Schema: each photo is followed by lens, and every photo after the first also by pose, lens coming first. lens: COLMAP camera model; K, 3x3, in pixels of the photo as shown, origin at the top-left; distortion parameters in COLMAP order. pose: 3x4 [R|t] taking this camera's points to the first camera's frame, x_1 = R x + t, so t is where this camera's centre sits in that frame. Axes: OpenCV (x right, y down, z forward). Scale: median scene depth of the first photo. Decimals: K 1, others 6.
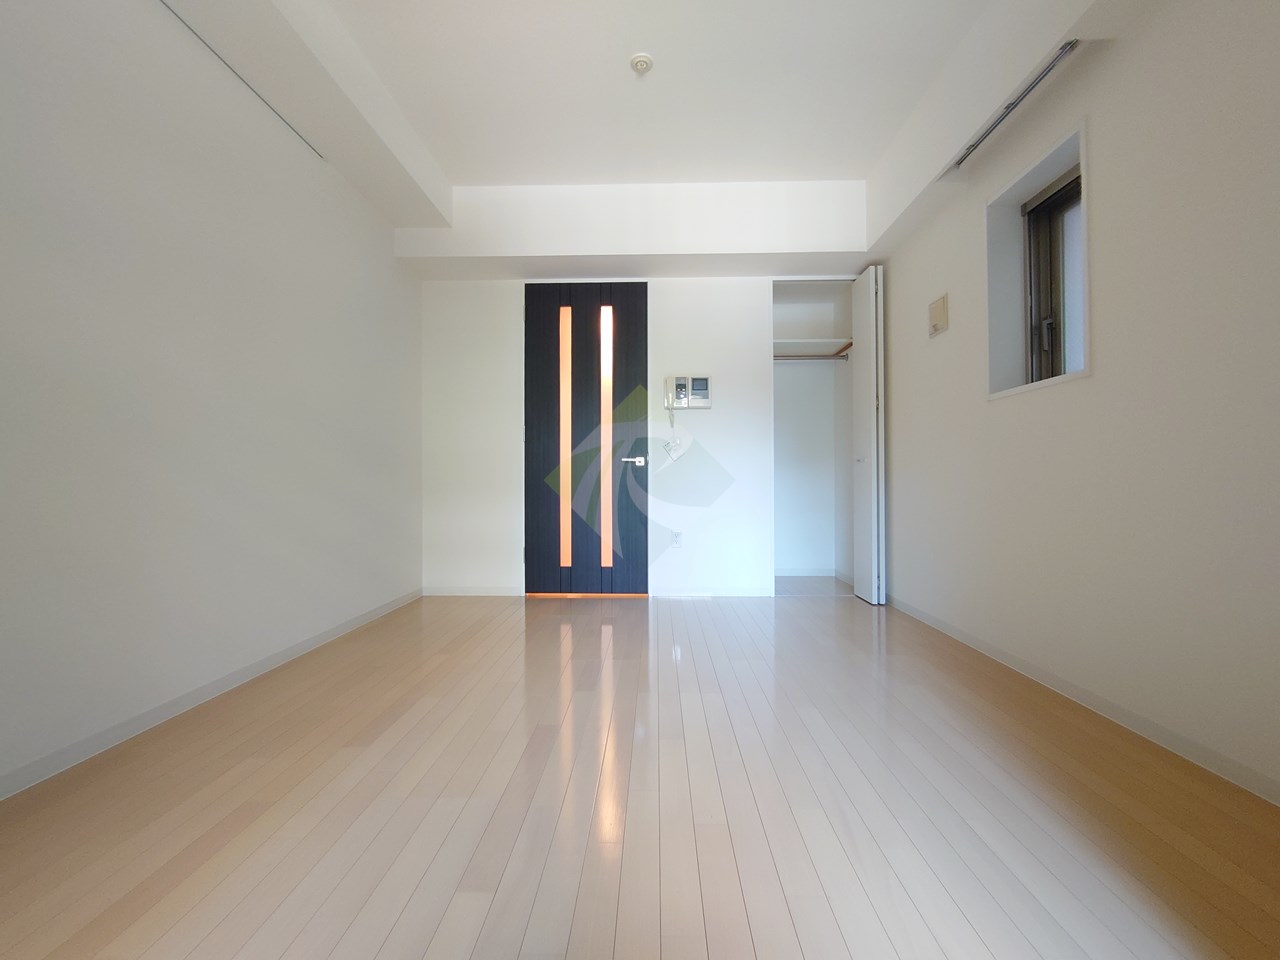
lens RADIAL K [[527.1, 0, 640.0], [0, 527.1, 480.0], [0, 0, 1]] dist [-0.016042, -0.000055]
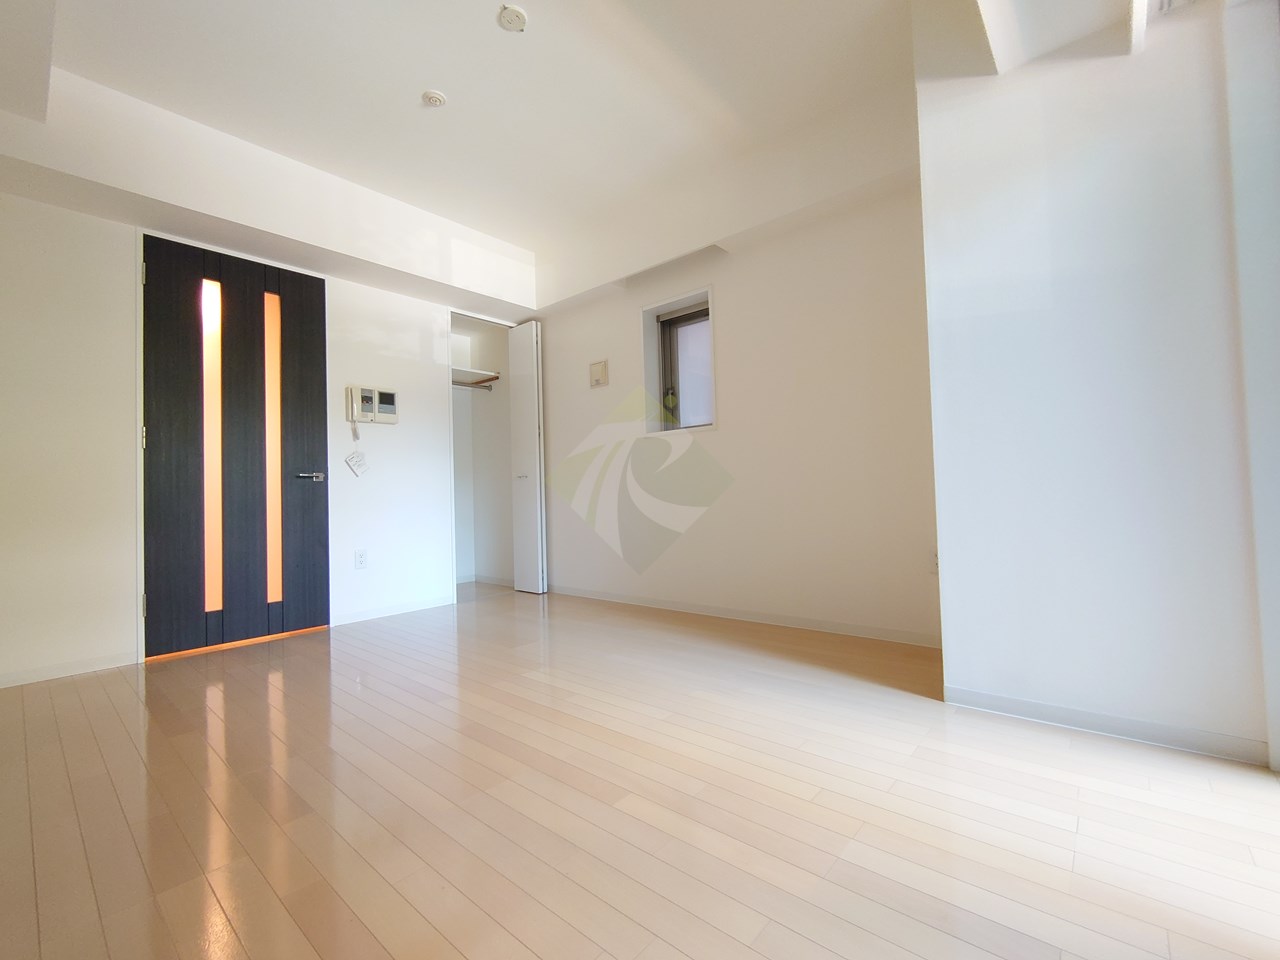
lens RADIAL K [[511.8, 0, 640.0], [0, 511.8, 480.0], [0, 0, 1]] dist [0.000711, -0.000040]
pose [[0.661098, 0.000912, 0.750299, -0.293059], [0.024181, 0.999454, -0.022521, 0.002958], [-0.749910, 0.033032, 0.660715, 0.017522]]
